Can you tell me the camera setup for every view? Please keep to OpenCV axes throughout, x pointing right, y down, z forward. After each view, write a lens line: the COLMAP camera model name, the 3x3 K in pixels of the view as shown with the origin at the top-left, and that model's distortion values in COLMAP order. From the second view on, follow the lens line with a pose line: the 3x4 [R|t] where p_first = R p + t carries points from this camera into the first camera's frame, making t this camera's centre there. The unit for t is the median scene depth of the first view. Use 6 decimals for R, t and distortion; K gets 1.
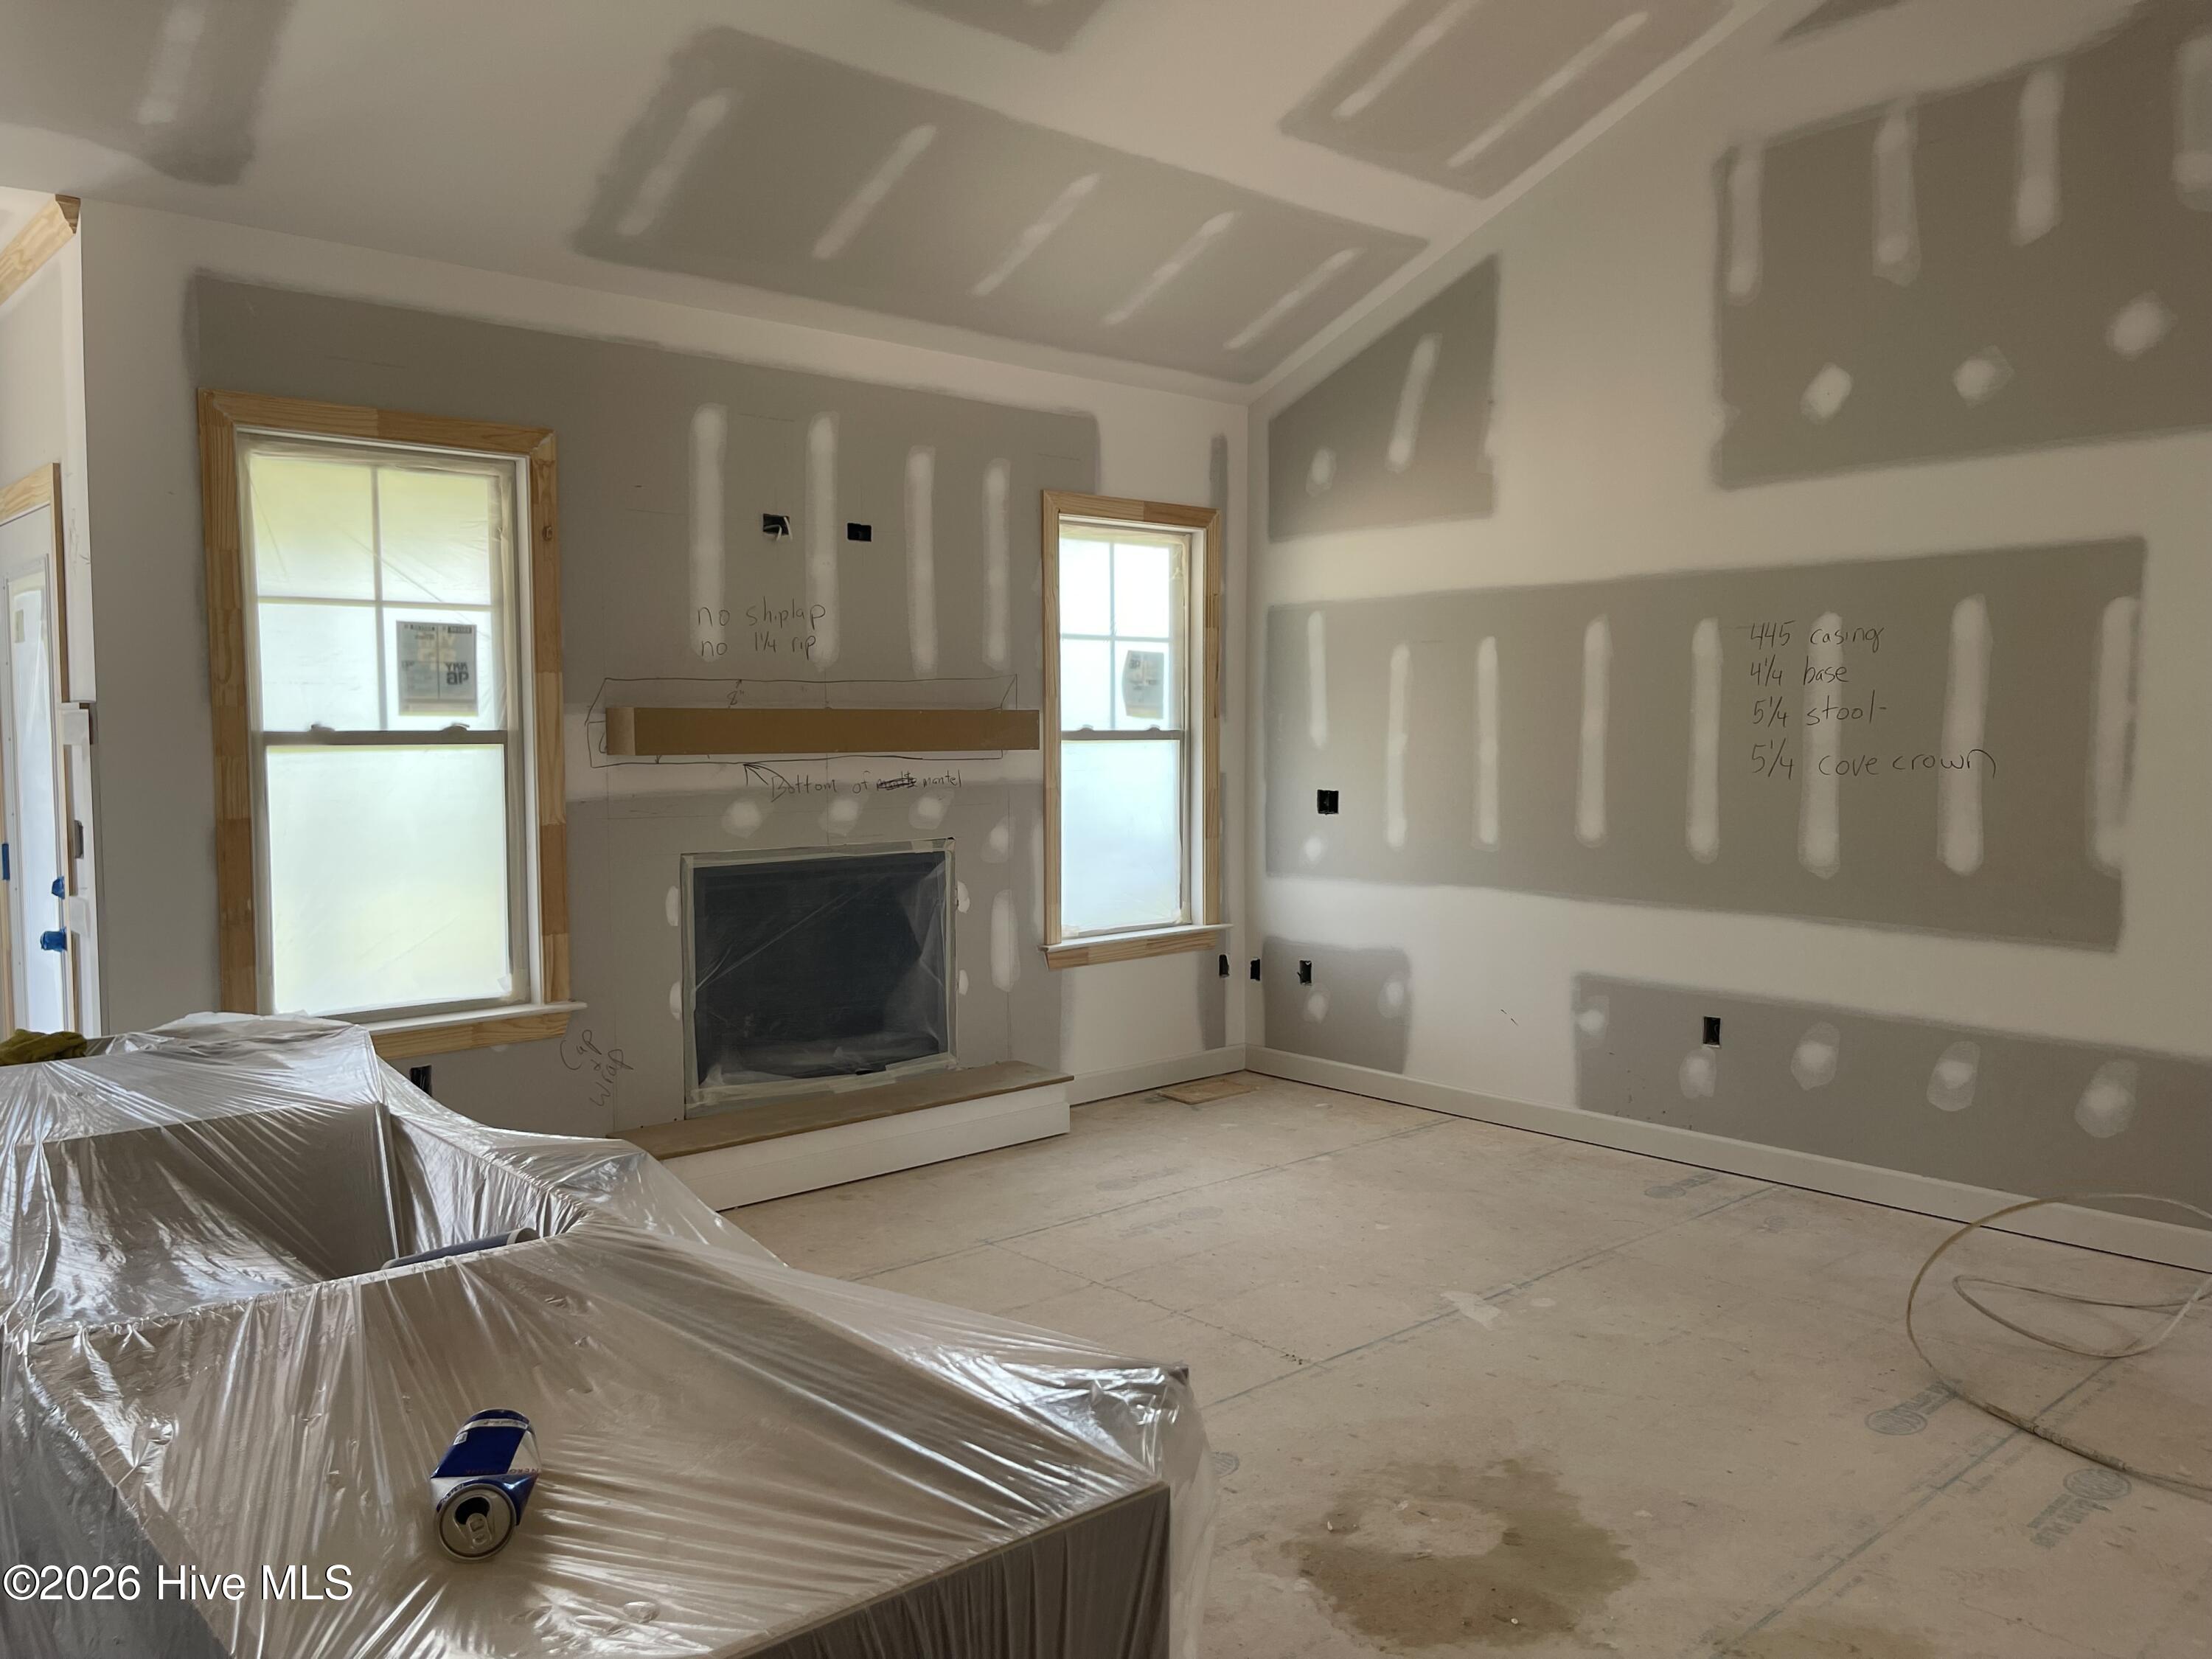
lens RADIAL K [[1713.9, 0, 1099.0], [0, 1713.9, 825.1], [0, 0, 1]] dist [0.081869, -0.102991]
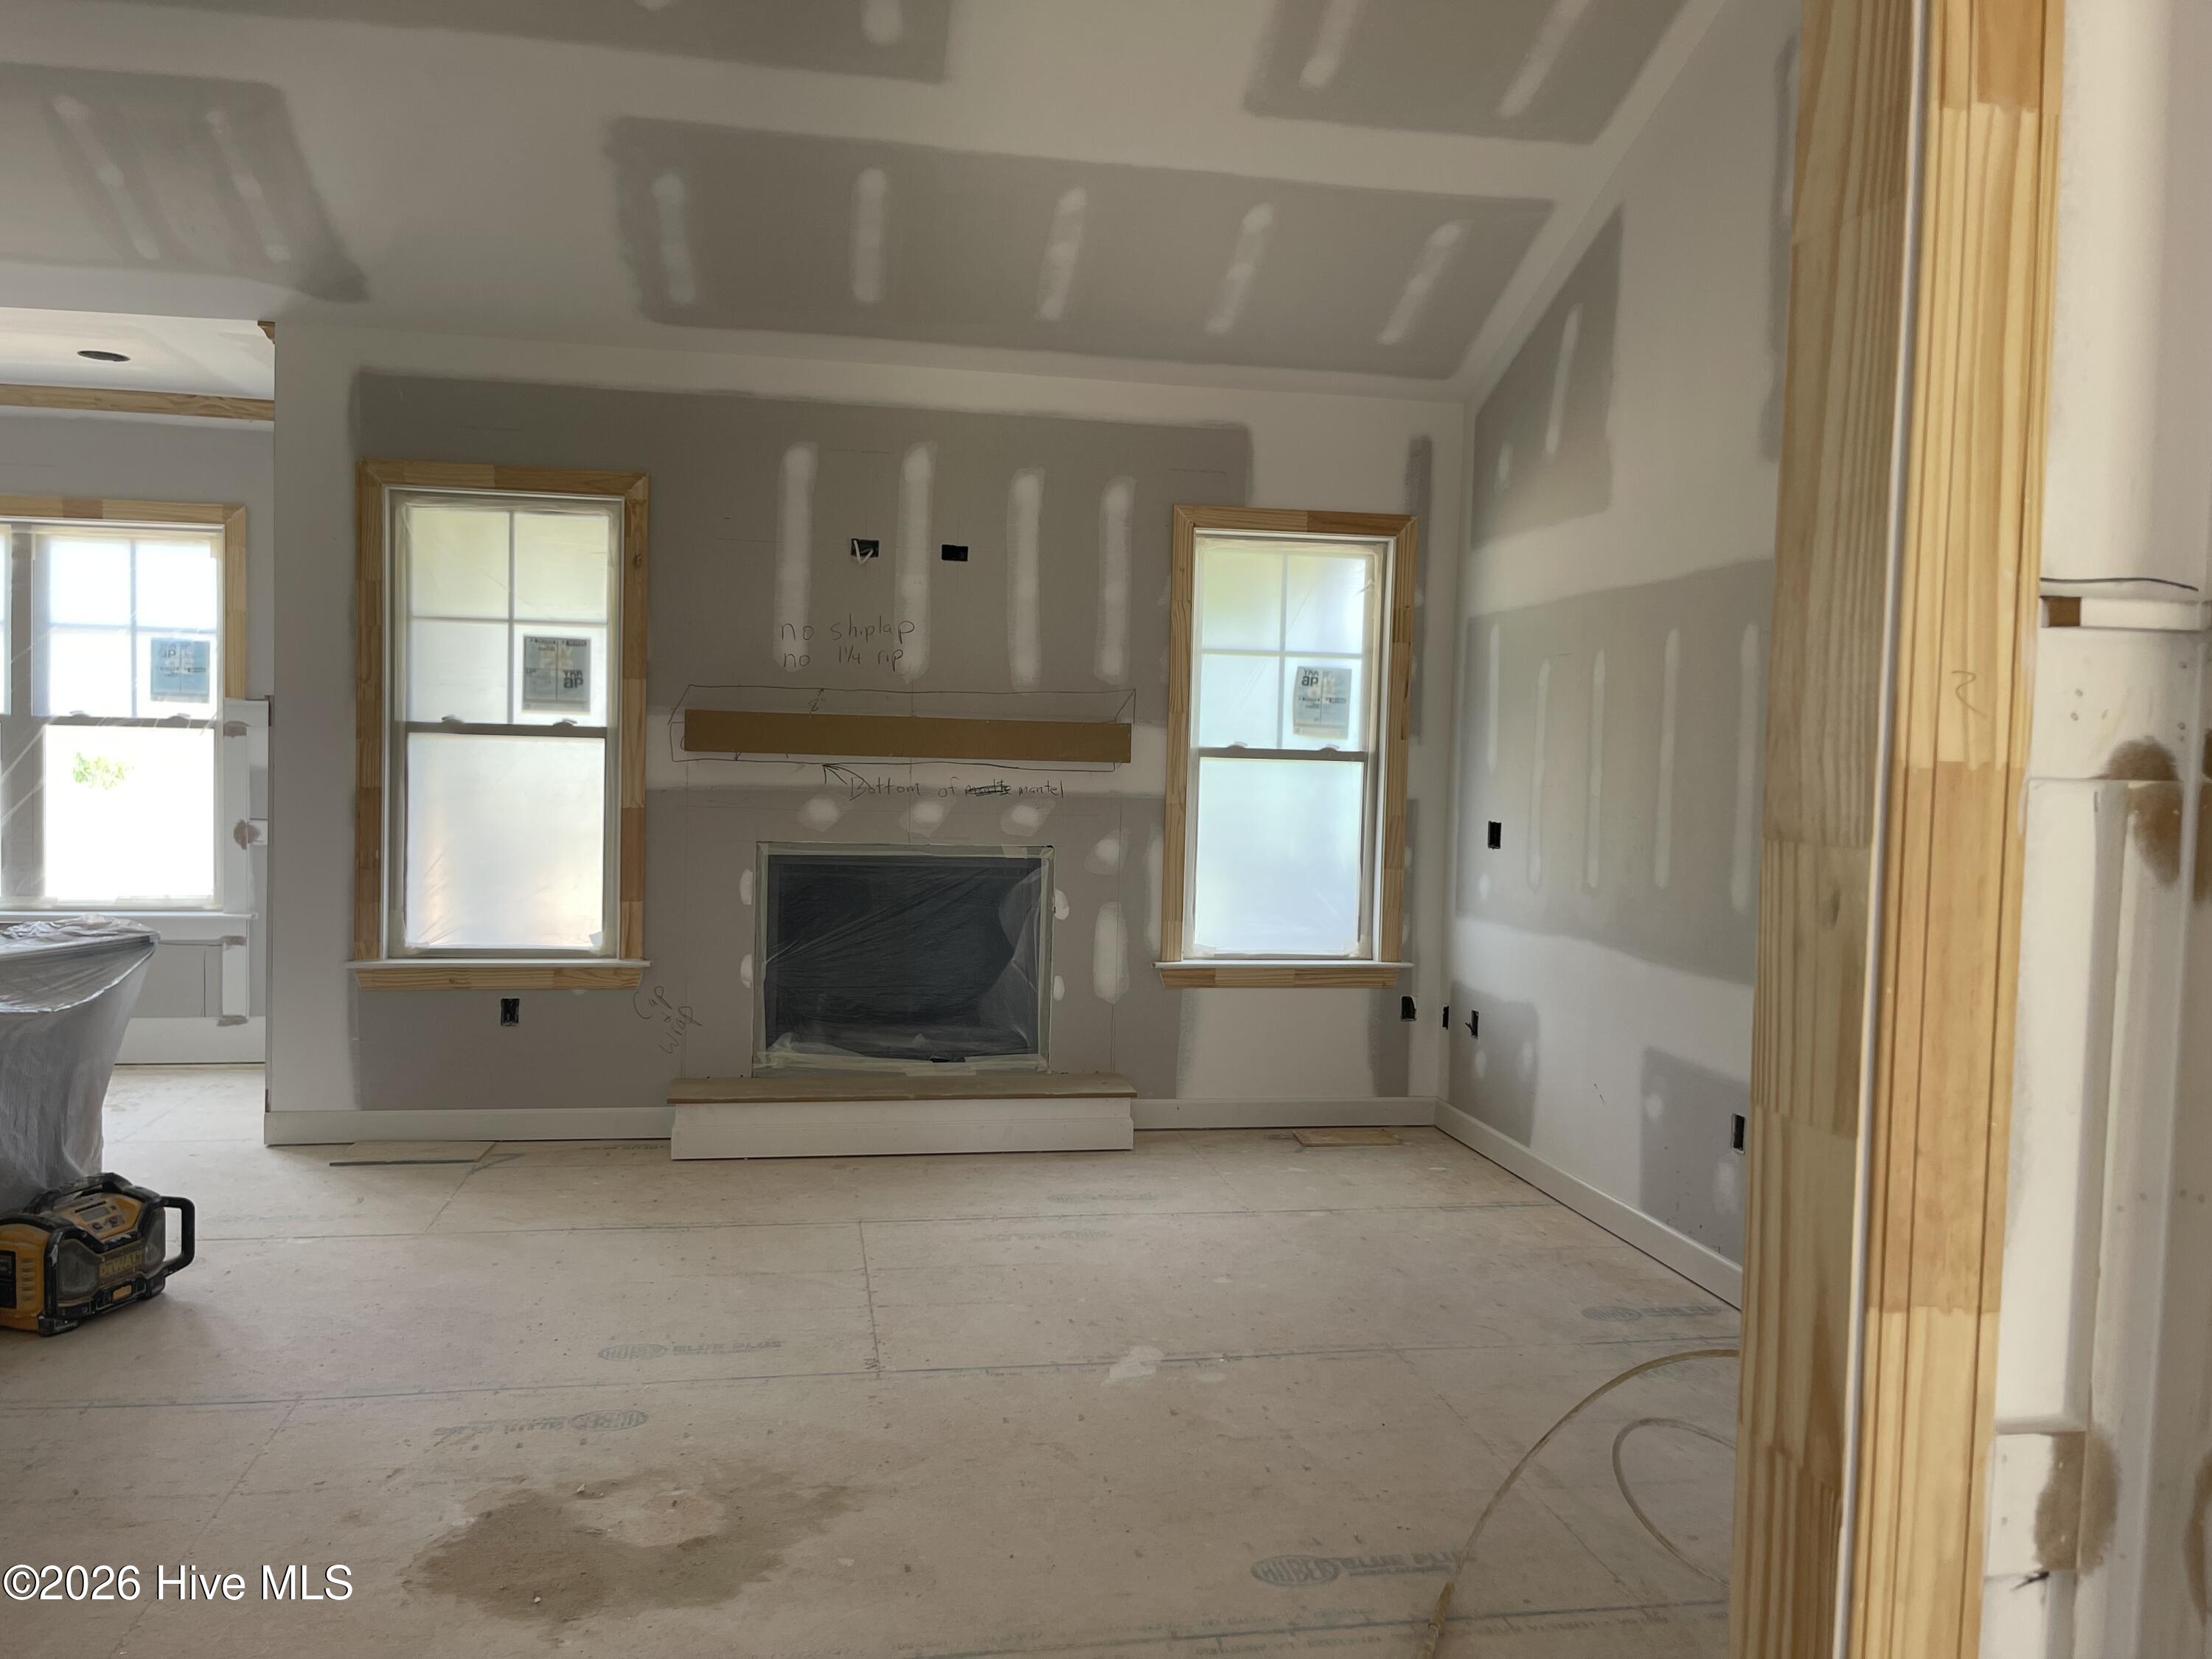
lens RADIAL K [[1713.9, 0, 1104.5], [0, 1713.9, 826.7], [0, 0, 1]] dist [0.081869, -0.102991]
pose [[0.847230, 0.049013, -0.528961, 0.592723], [-0.060949, 0.998128, -0.005136, -0.001008], [0.527719, 0.036591, 0.848631, 0.176173]]
